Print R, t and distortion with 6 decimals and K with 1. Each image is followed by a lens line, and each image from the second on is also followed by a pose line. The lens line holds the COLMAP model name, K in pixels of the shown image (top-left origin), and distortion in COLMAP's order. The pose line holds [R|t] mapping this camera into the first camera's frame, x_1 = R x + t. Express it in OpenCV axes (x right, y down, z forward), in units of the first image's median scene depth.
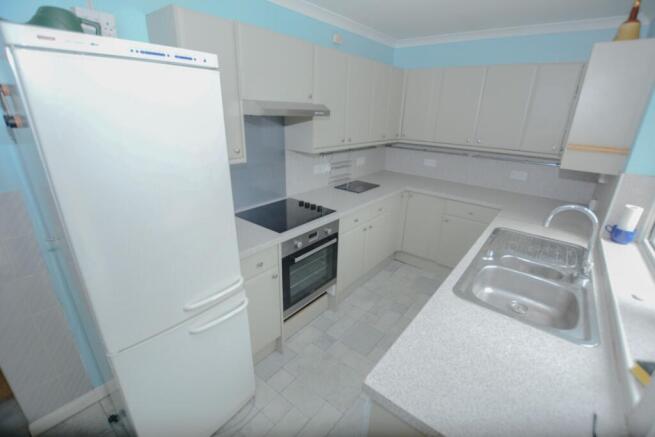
lens RADIAL K [[291.4, 0, 327.5], [0, 291.4, 218.5], [0, 0, 1]] dist [0.001254, 0.000290]
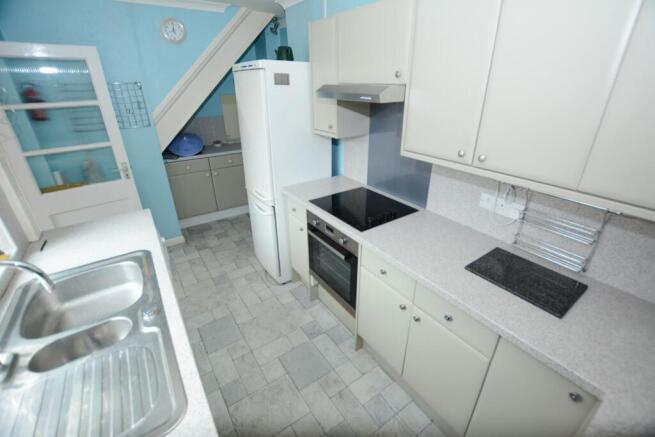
lens RADIAL K [[291.4, 0, 327.5], [0, 291.4, 218.5], [0, 0, 1]] dist [0.001254, 0.000290]
pose [[-0.274018, 0.405204, -0.872195, 0.715595], [-0.333735, 0.810487, 0.481385, -0.398473], [0.901962, 0.422990, -0.086858, 1.002775]]
